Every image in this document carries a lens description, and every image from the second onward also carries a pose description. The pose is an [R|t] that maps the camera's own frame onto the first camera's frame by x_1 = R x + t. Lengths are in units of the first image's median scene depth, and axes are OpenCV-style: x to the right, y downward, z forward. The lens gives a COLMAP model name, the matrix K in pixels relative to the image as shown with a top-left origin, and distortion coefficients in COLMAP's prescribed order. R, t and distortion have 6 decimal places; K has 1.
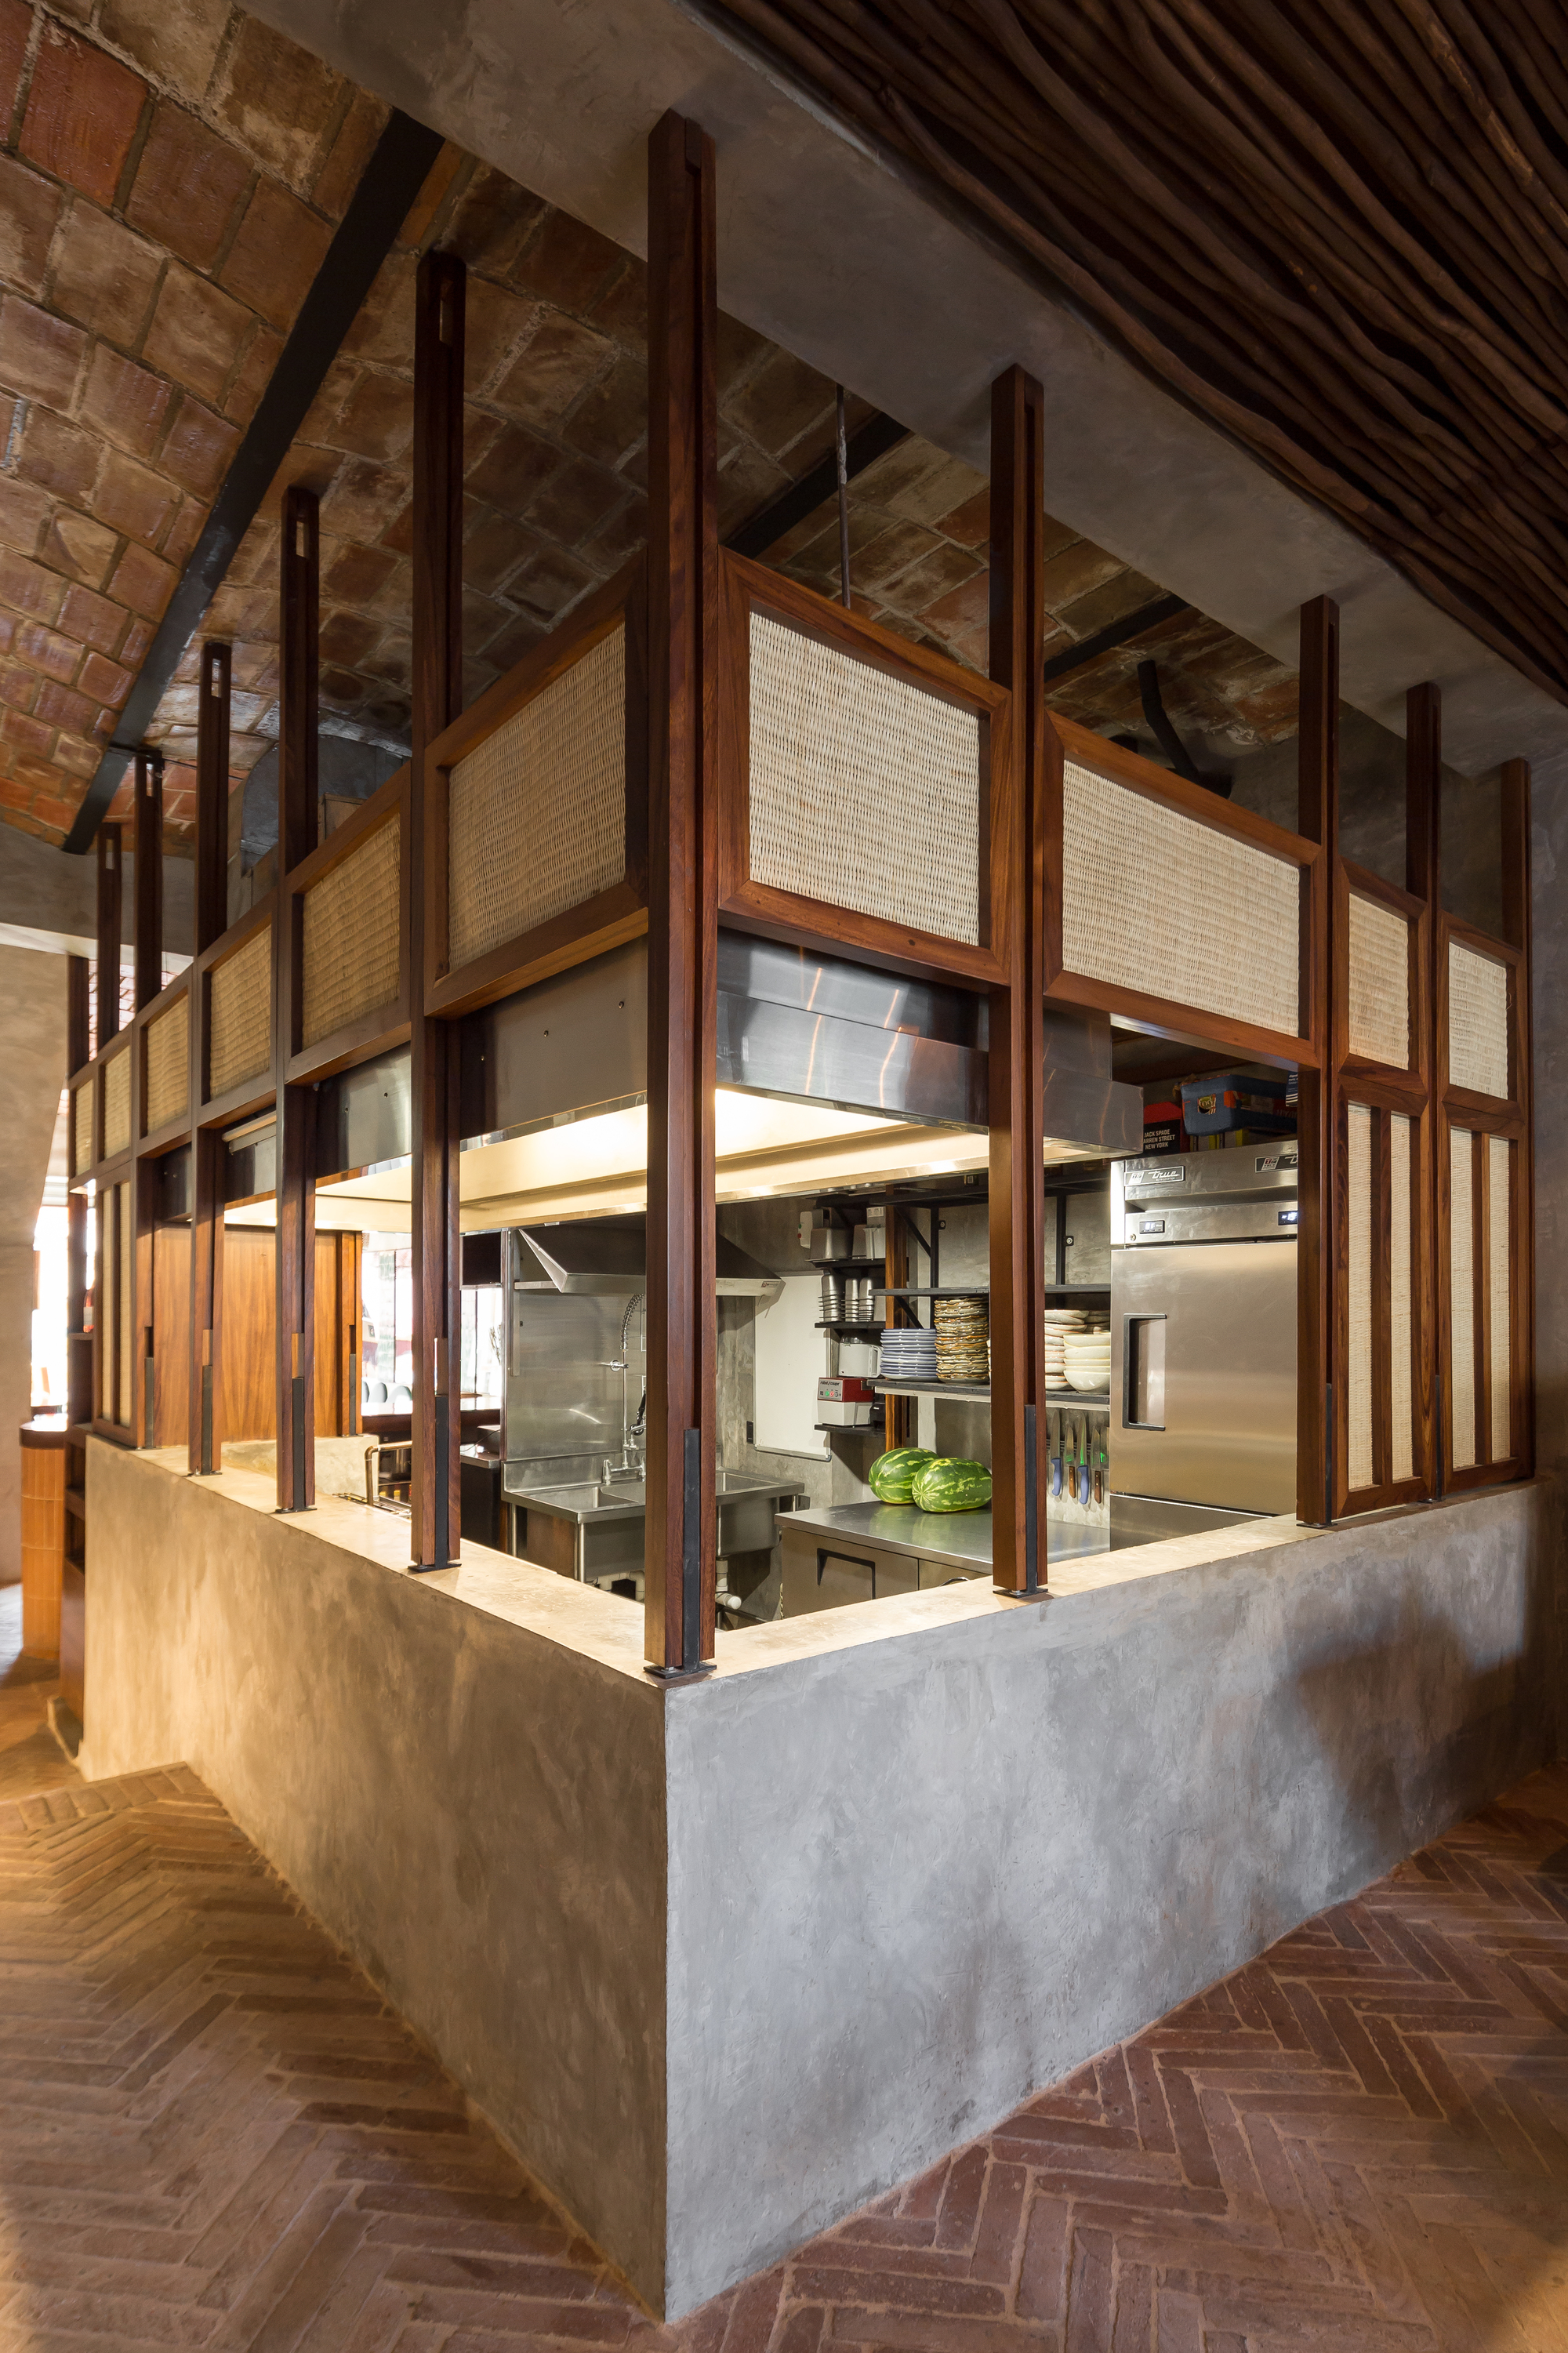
lens RADIAL K [[1176.5, 0, 786.0], [0, 1176.5, 1309.9], [0, 0, 1]] dist [0.008354, -0.005572]
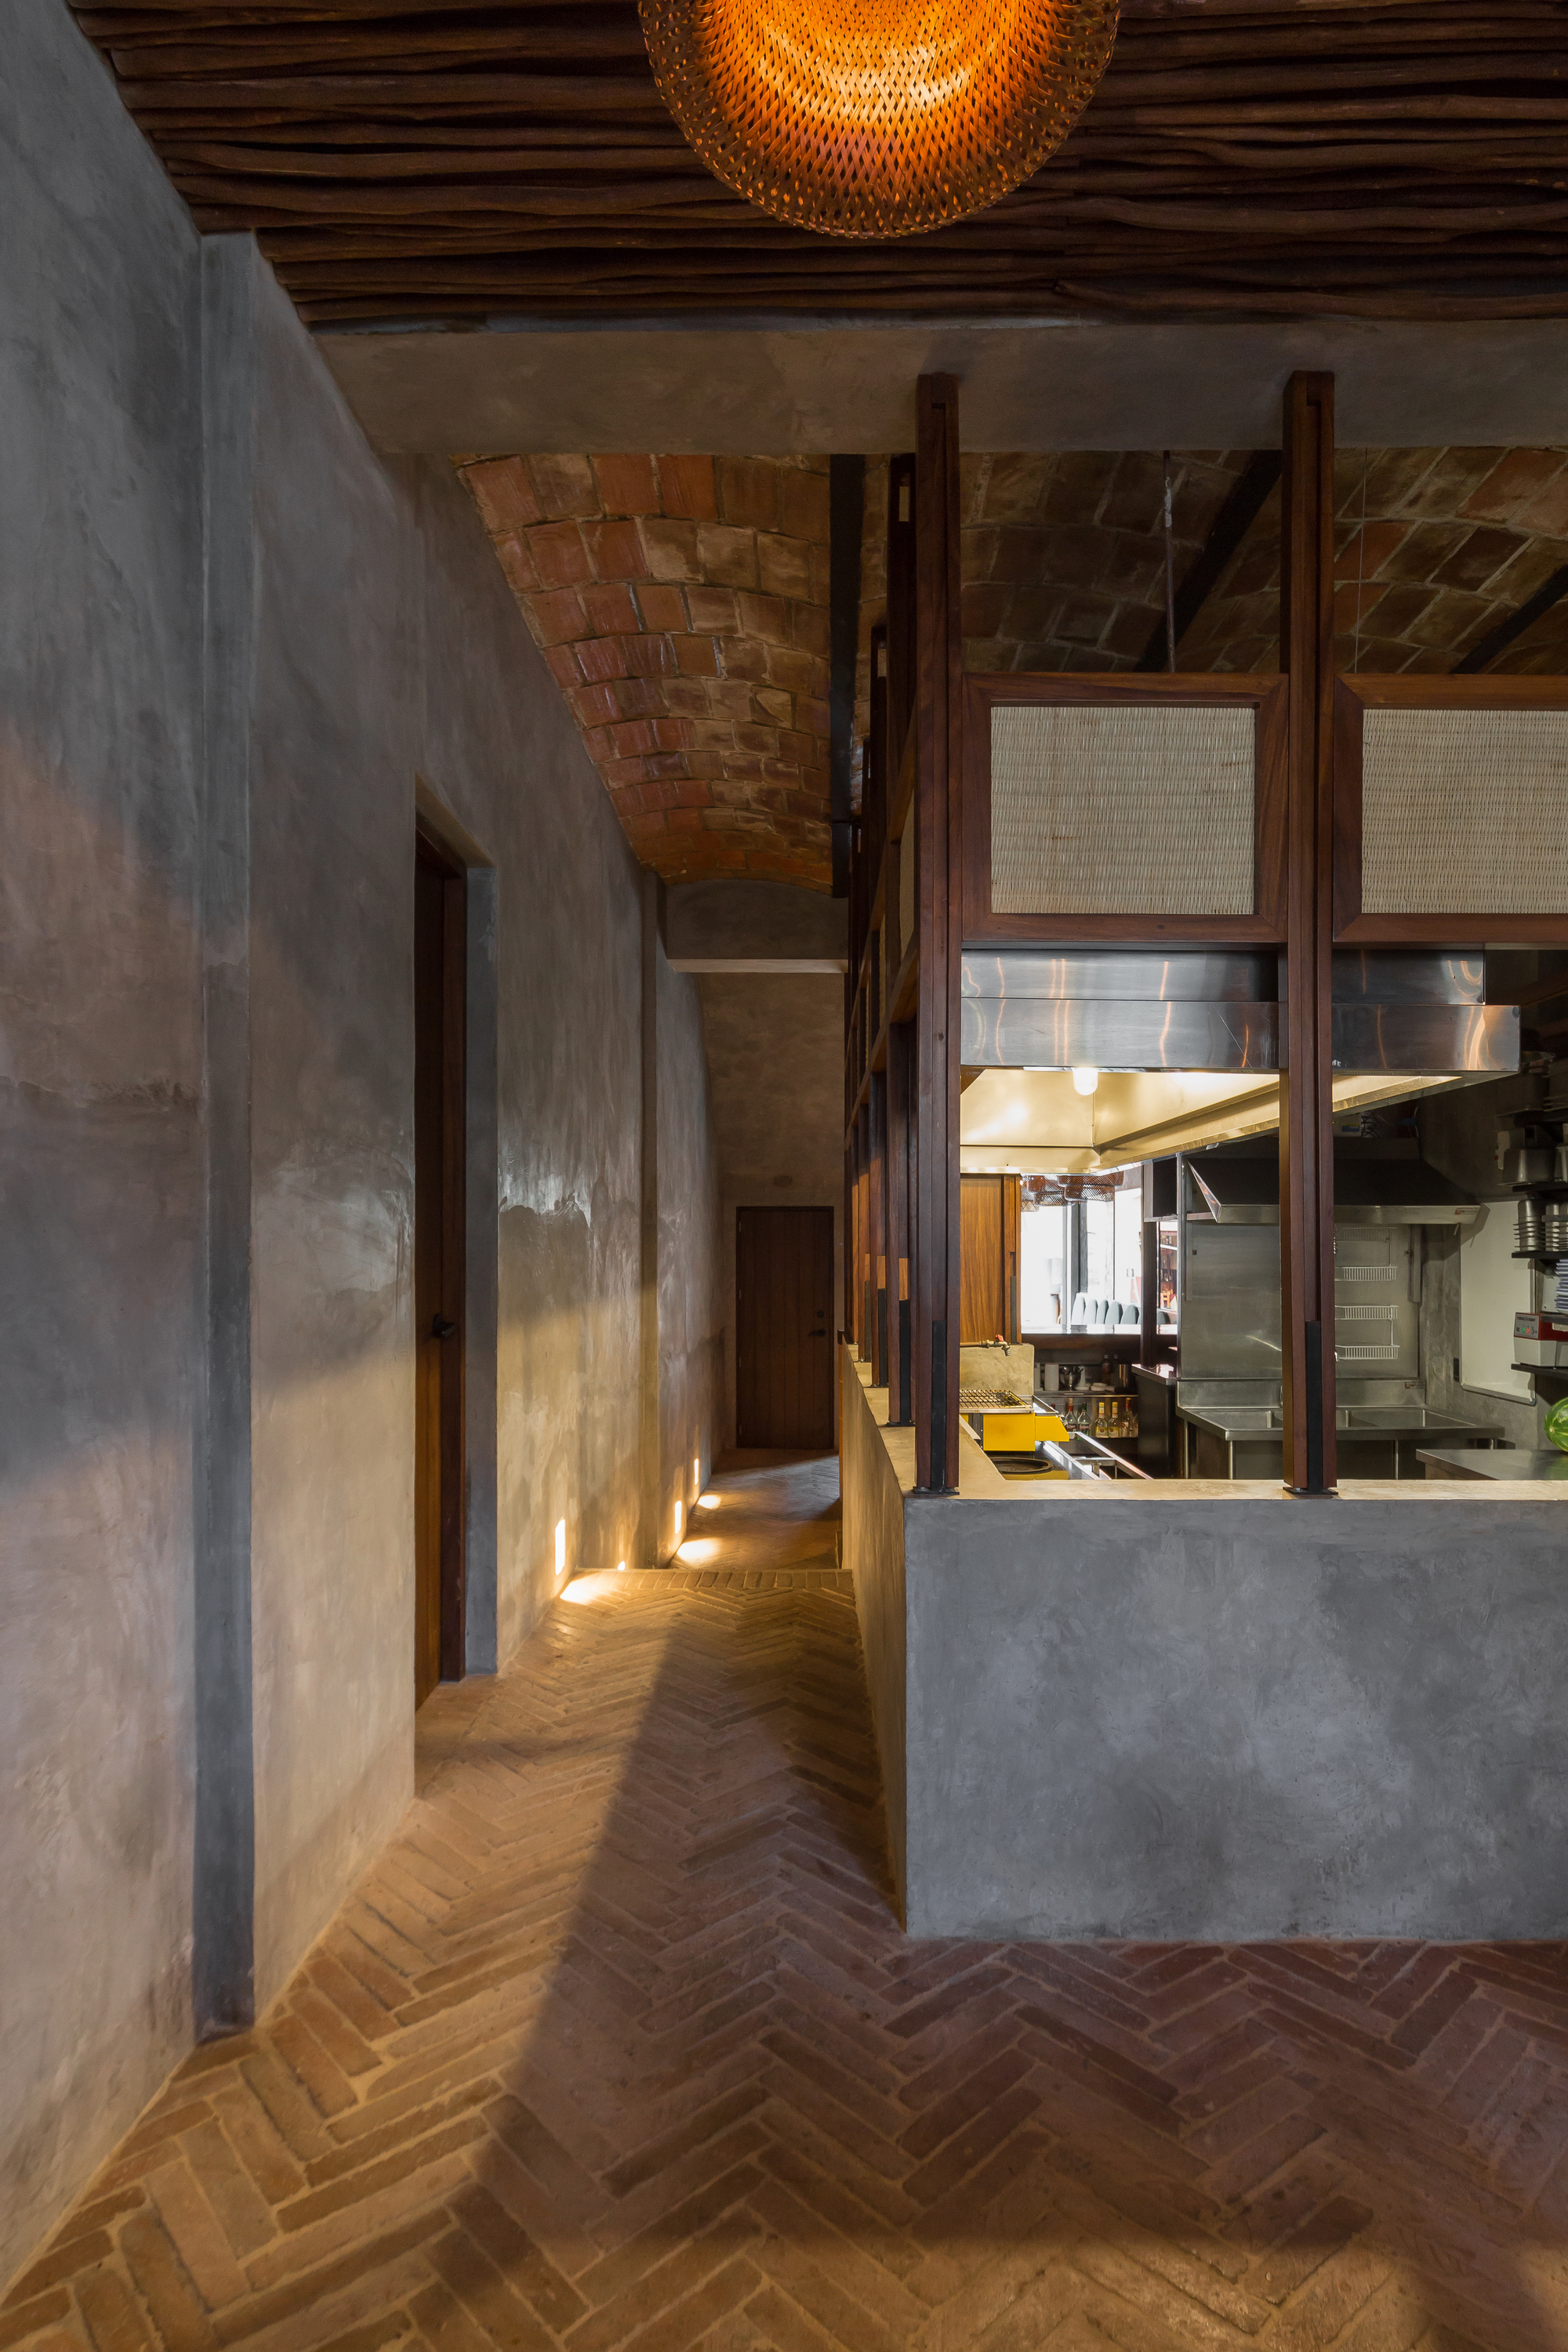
lens RADIAL K [[1187.5, 0, 848.5], [0, 1187.5, 1263.2], [0, 0, 1]] dist [0.005248, -0.000914]
pose [[0.788748, 0.008730, -0.614655, 0.458497], [0.002041, 0.999856, 0.016821, 0.006347], [0.614713, -0.014522, 0.788617, -0.114940]]
